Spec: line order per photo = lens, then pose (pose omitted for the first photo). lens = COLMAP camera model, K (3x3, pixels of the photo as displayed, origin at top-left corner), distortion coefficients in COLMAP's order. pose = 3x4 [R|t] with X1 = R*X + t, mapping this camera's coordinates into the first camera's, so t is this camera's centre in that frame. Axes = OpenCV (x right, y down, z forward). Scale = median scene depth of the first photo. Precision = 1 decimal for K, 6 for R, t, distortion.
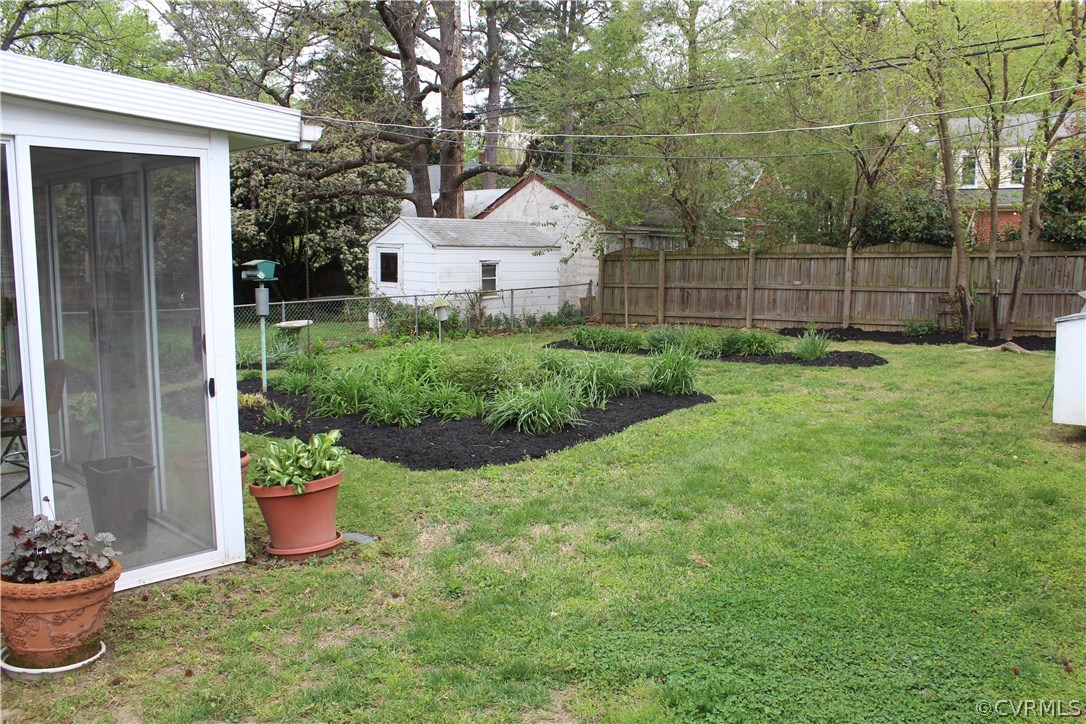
lens RADIAL K [[892.0, 0, 552.5], [0, 892.0, 377.9], [0, 0, 1]] dist [-0.170299, 0.150786]
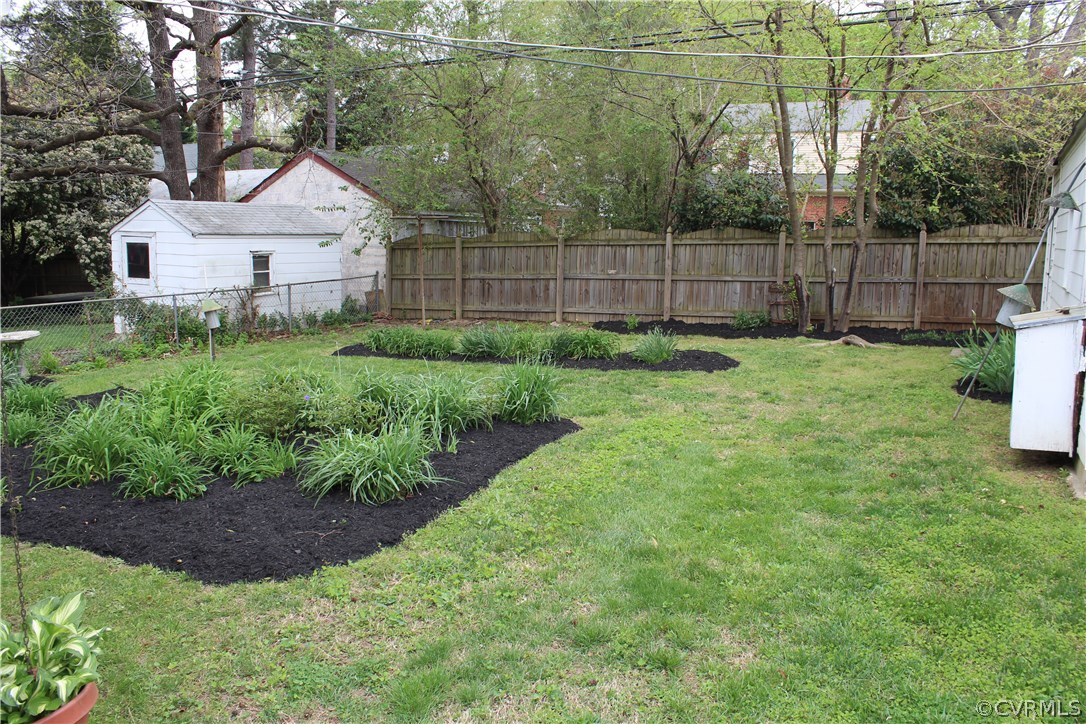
lens RADIAL K [[892.0, 0, 552.5], [0, 892.0, 377.9], [0, 0, 1]] dist [-0.170299, 0.150786]
pose [[0.964140, -0.038982, 0.262517, -0.027827], [0.034424, 0.999166, 0.021943, -0.020028], [-0.263153, -0.012119, 0.964678, 0.120100]]
